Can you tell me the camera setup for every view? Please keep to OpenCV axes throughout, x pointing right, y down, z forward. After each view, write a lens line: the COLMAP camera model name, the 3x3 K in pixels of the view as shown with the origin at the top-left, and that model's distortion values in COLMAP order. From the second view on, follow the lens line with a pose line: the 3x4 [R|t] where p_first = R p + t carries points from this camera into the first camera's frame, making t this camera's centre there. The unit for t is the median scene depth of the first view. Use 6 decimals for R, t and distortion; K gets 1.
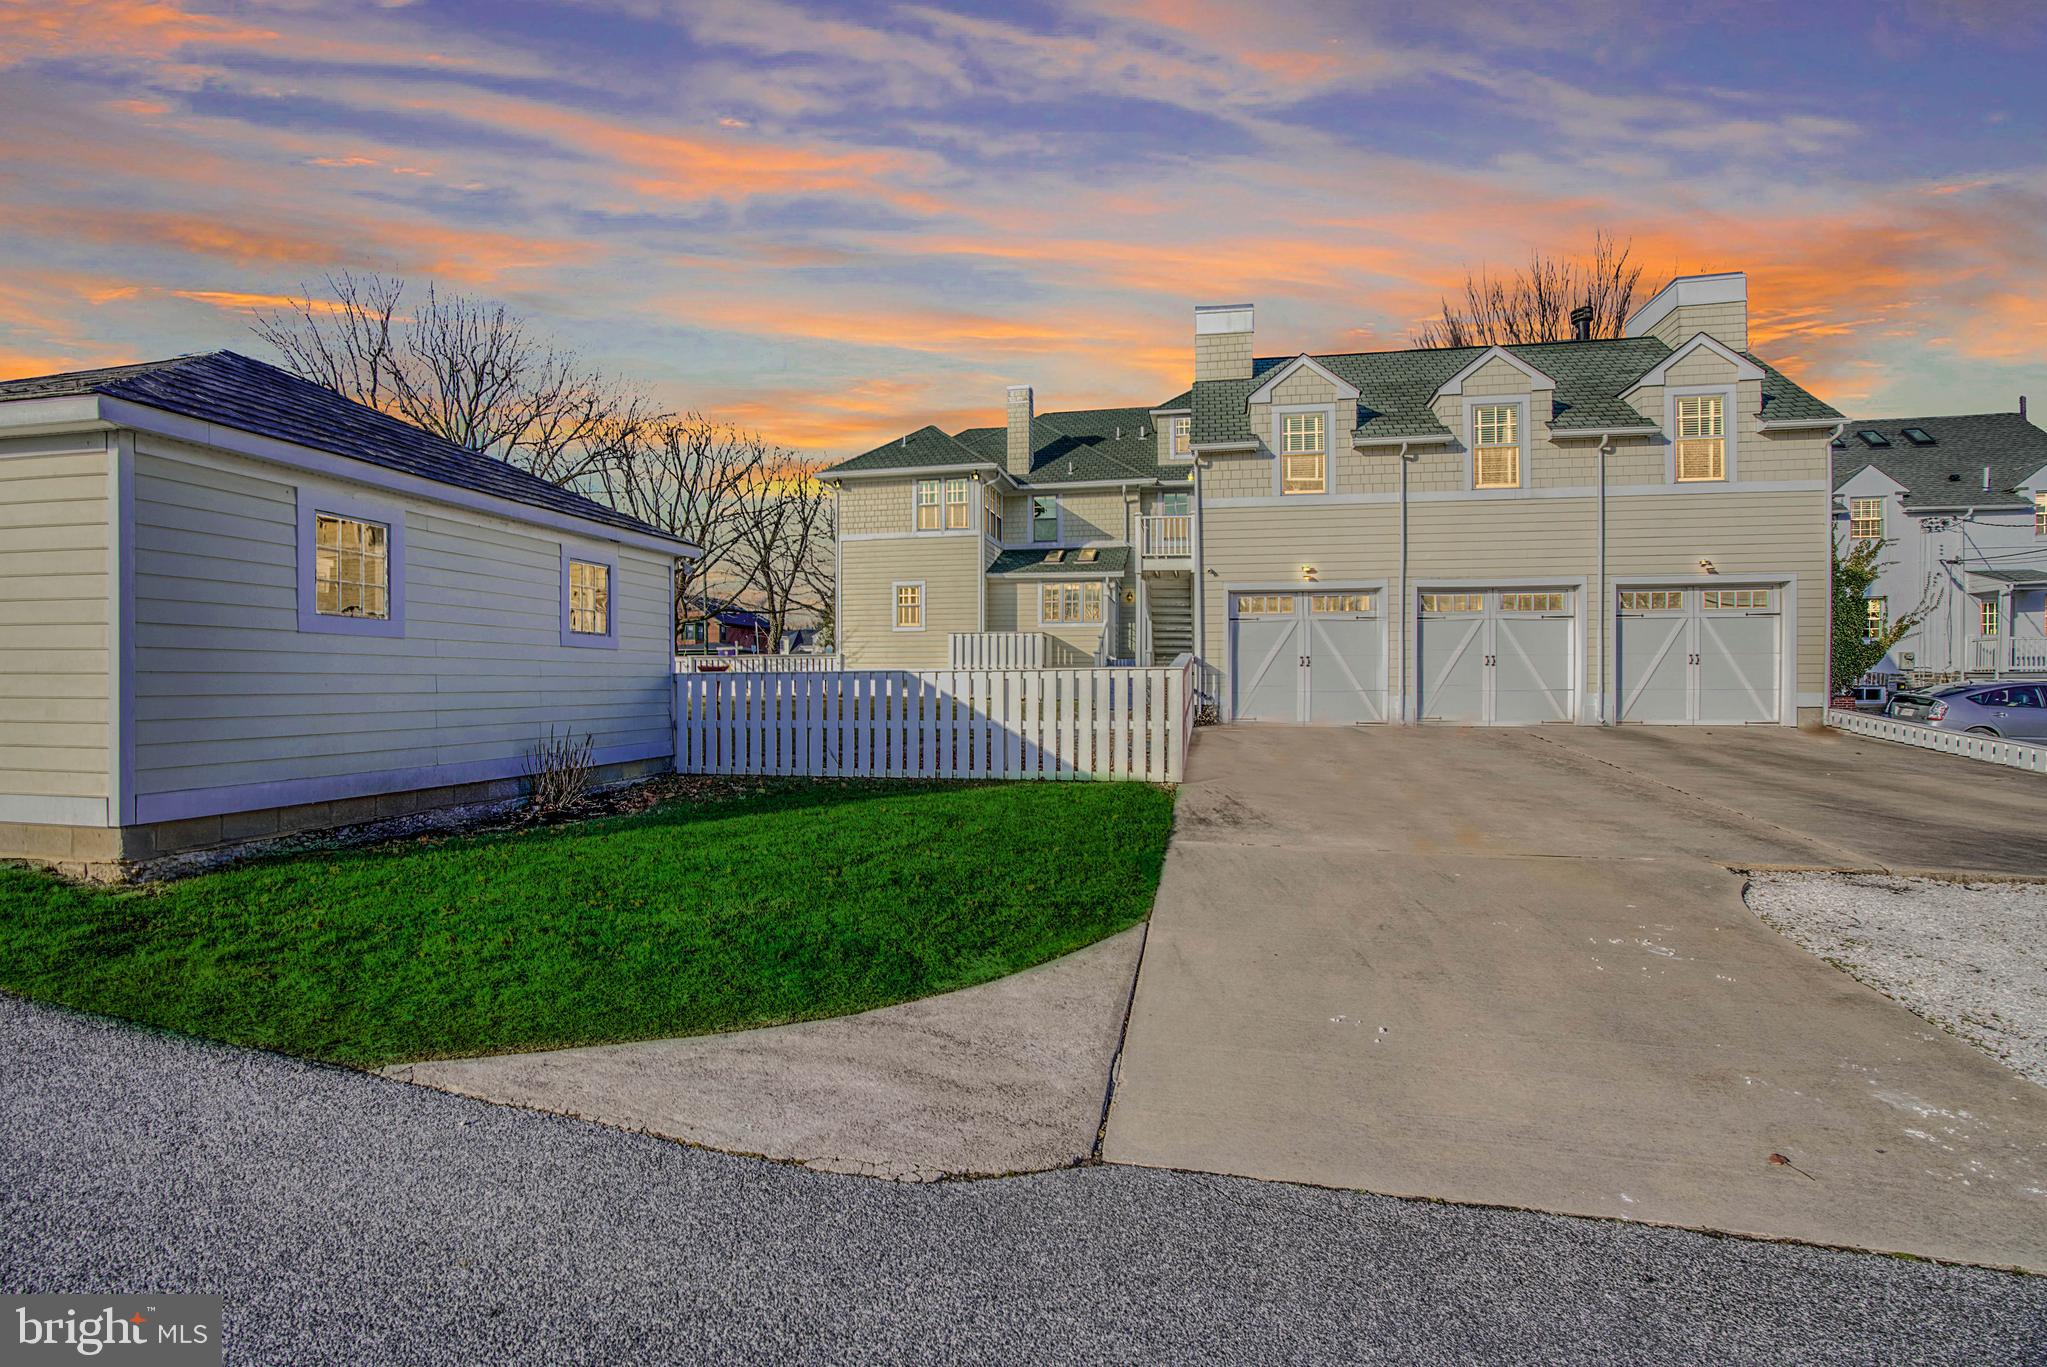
lens RADIAL K [[940.4, 0, 1023.5], [0, 940.4, 683.5], [0, 0, 1]] dist [-0.025955, 0.000554]
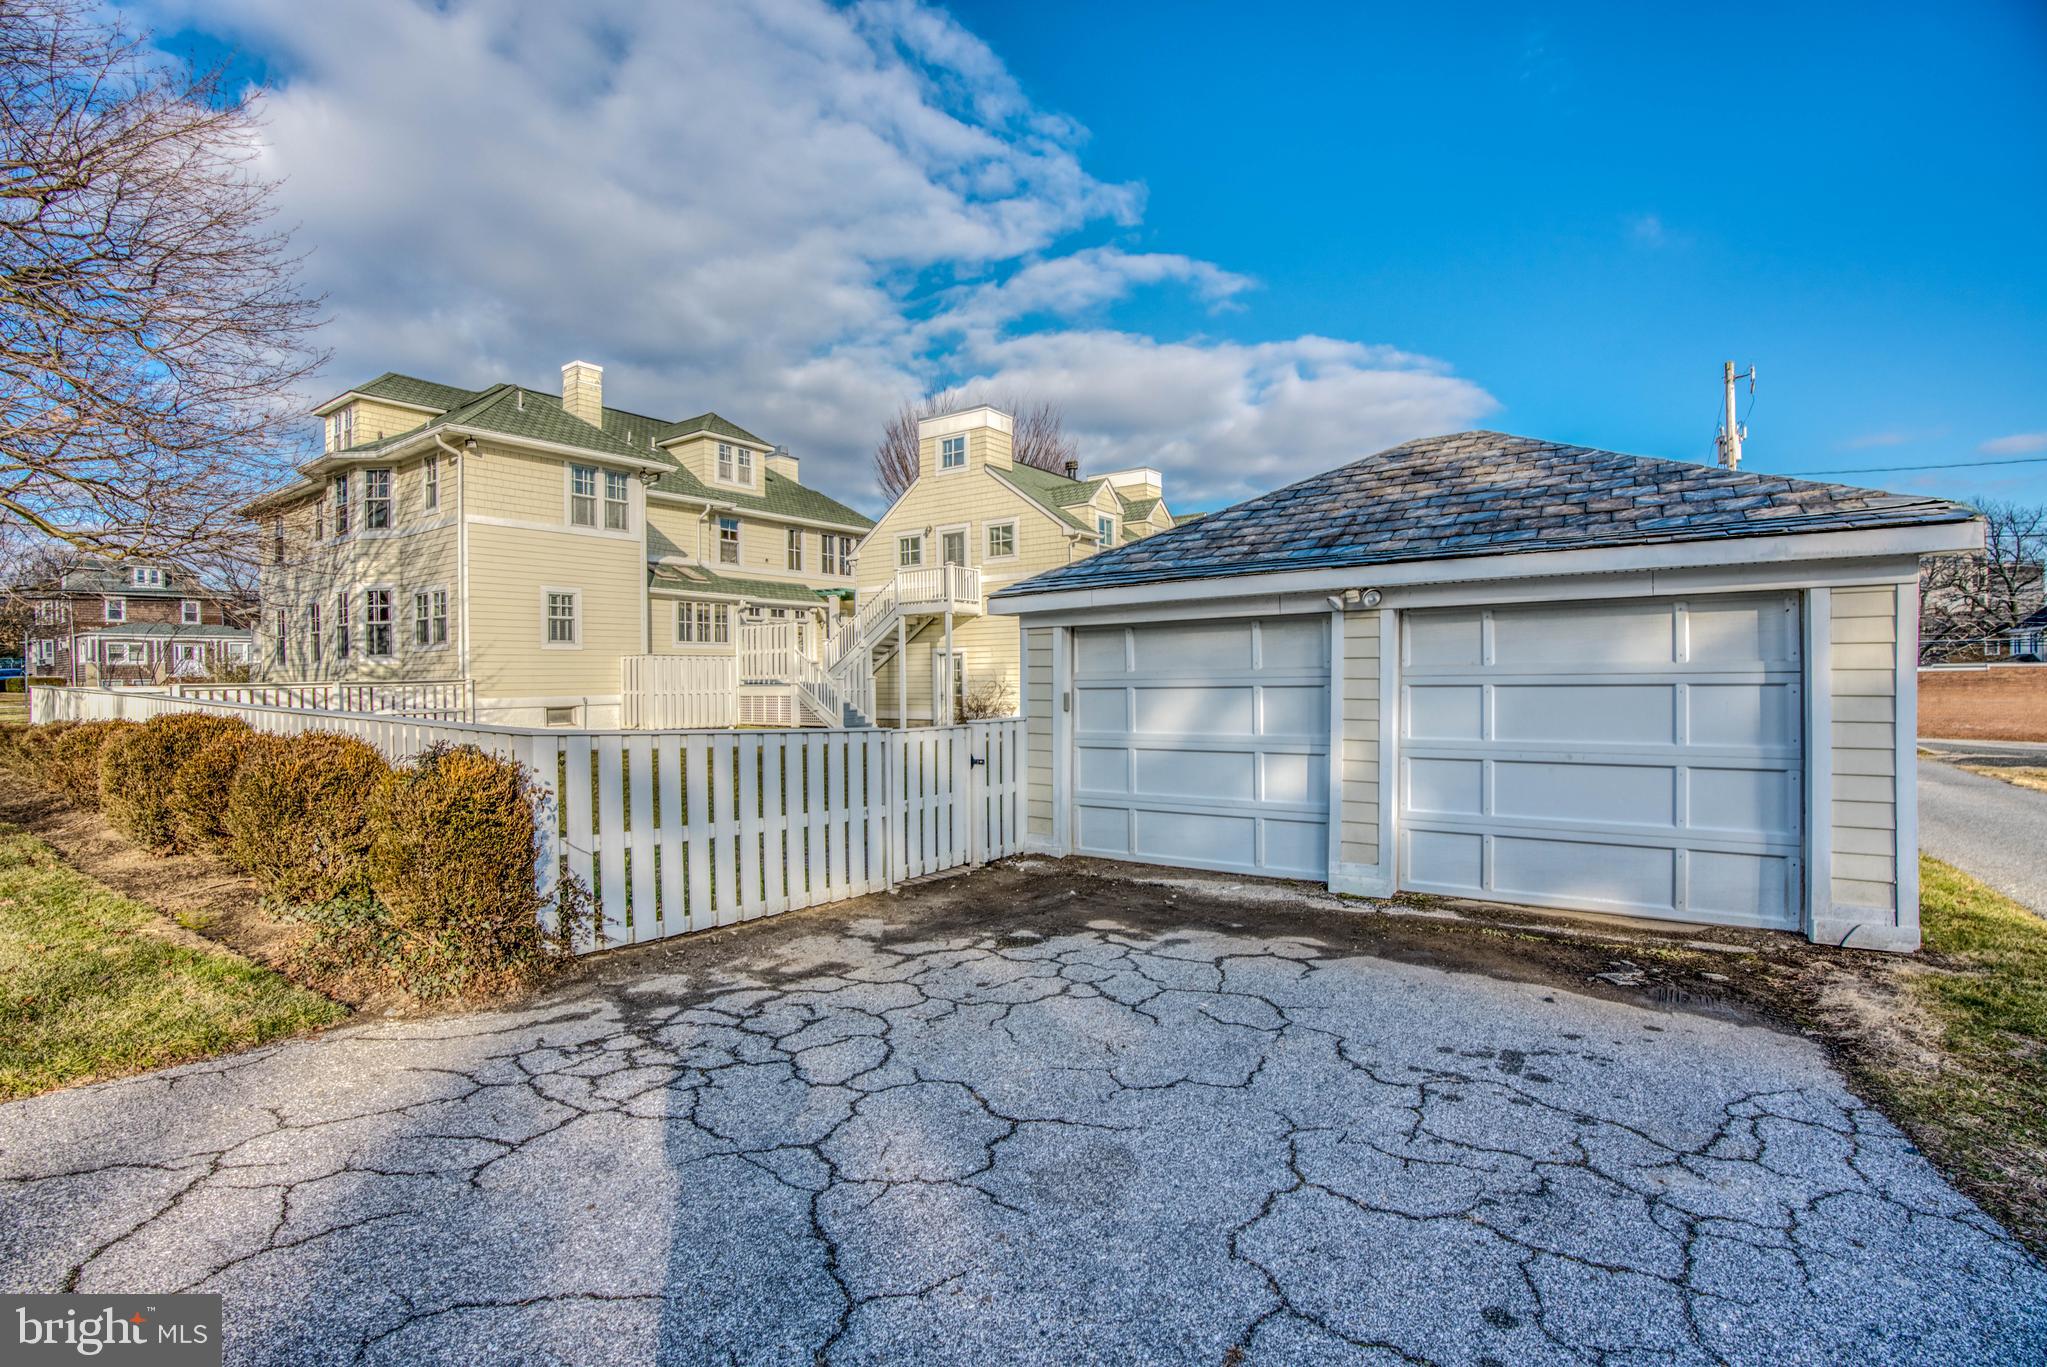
lens RADIAL K [[940.4, 0, 1023.5], [0, 940.4, 683.5], [0, 0, 1]] dist [-0.025955, 0.000554]
pose [[0.384758, -0.007112, 0.922990, -0.736301], [0.012596, 0.999918, 0.002454, -0.025537], [-0.922932, 0.010682, 0.384816, 0.354714]]
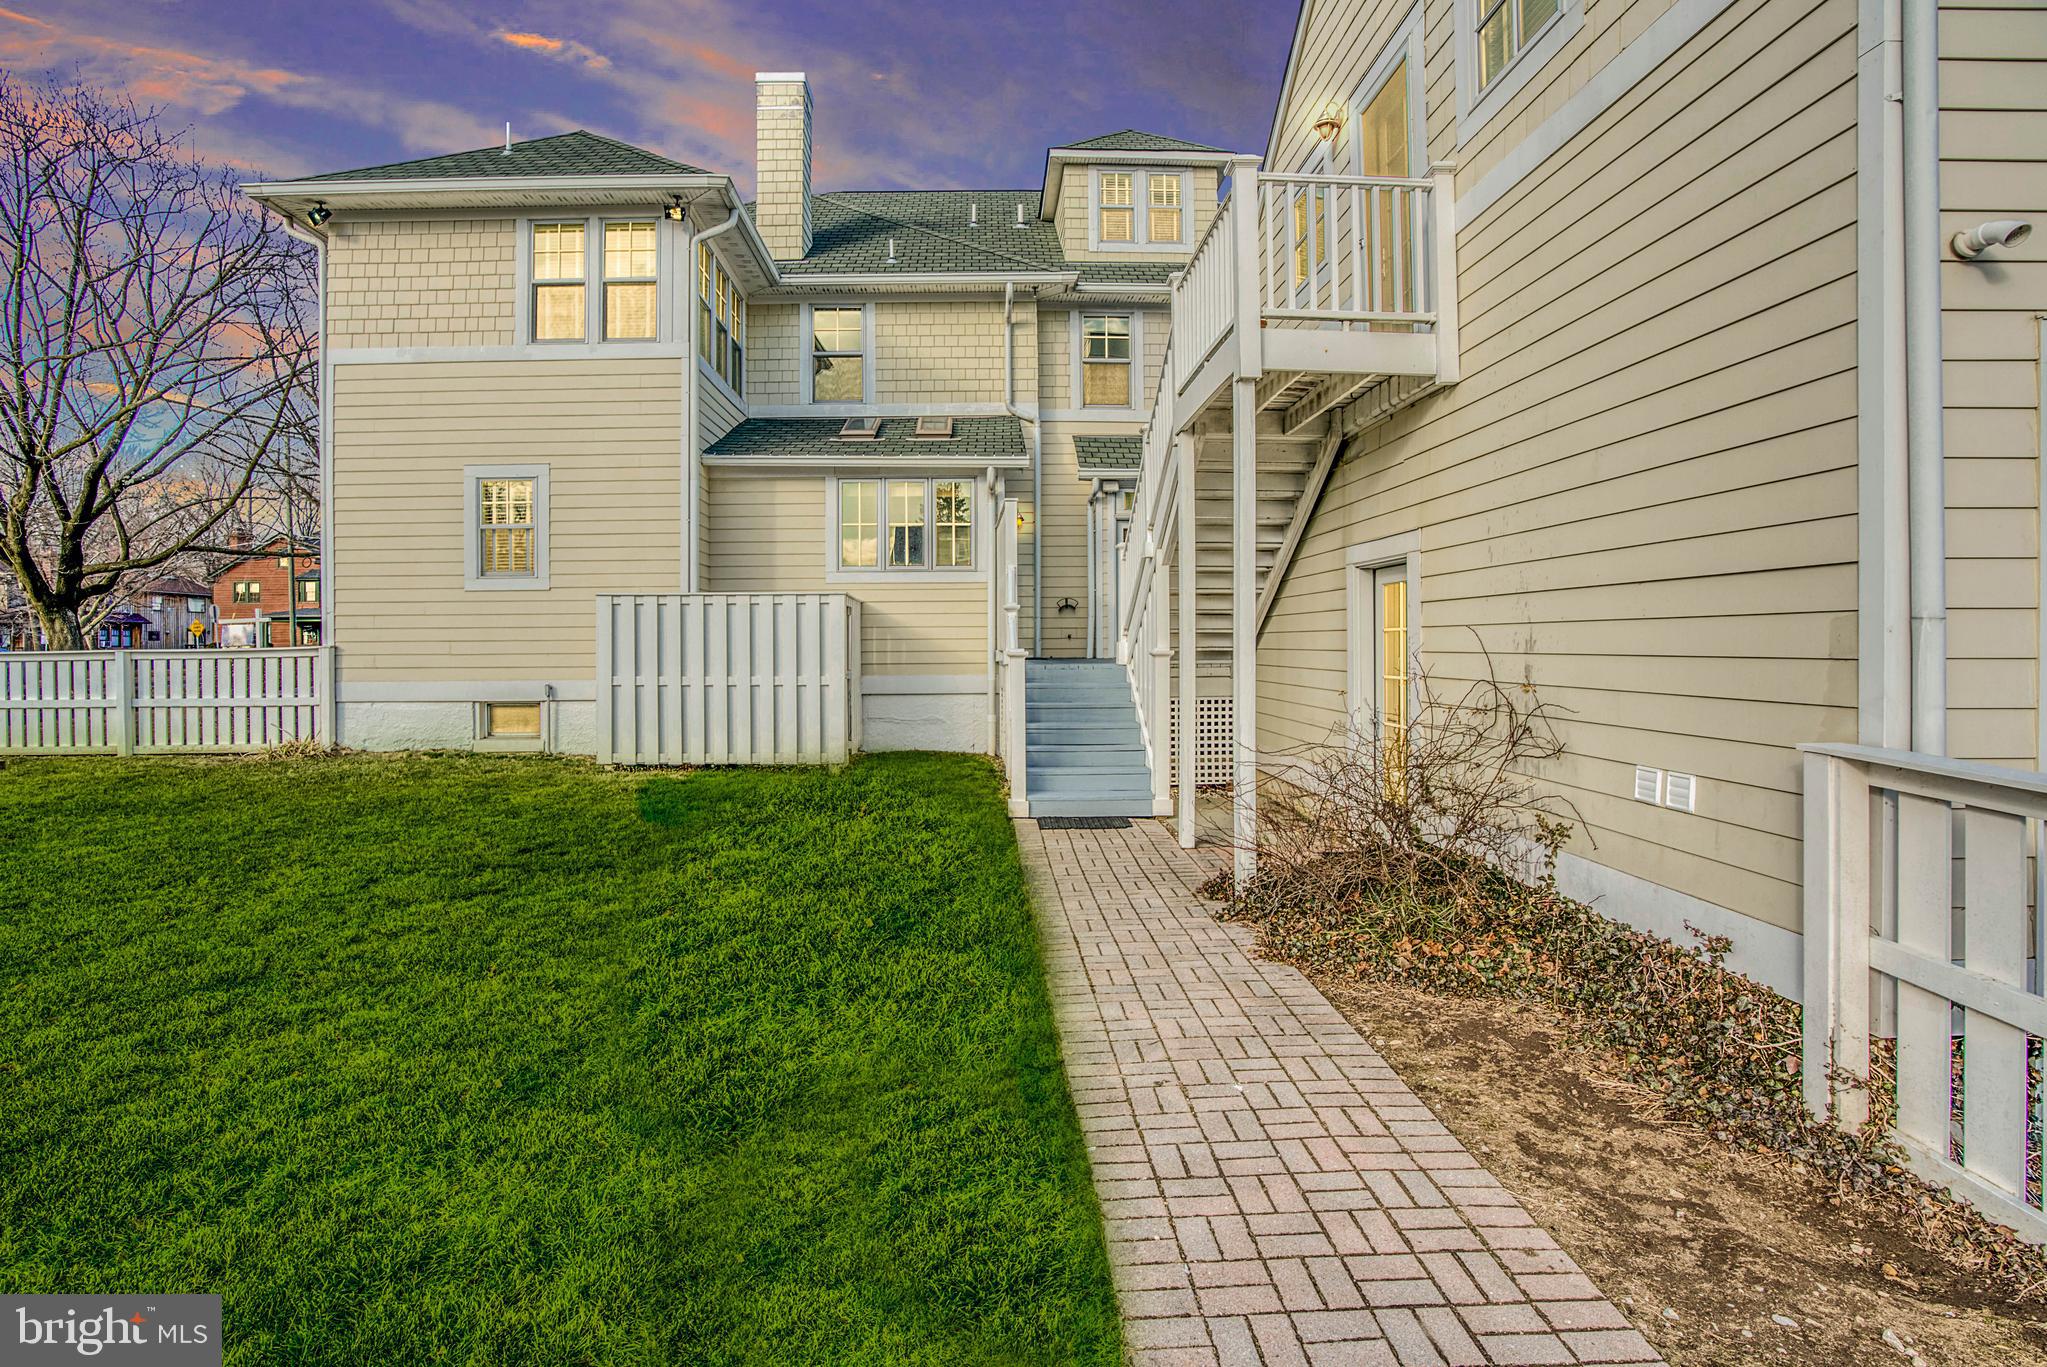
lens RADIAL K [[974.2, 0, 1008.2], [0, 974.2, 645.4], [0, 0, 1]] dist [-0.069226, 0.025353]
pose [[0.973378, -0.004262, 0.229164, -0.006549], [0.003681, 0.999989, 0.002961, -0.033827], [-0.229174, -0.002039, 0.973383, 0.580029]]
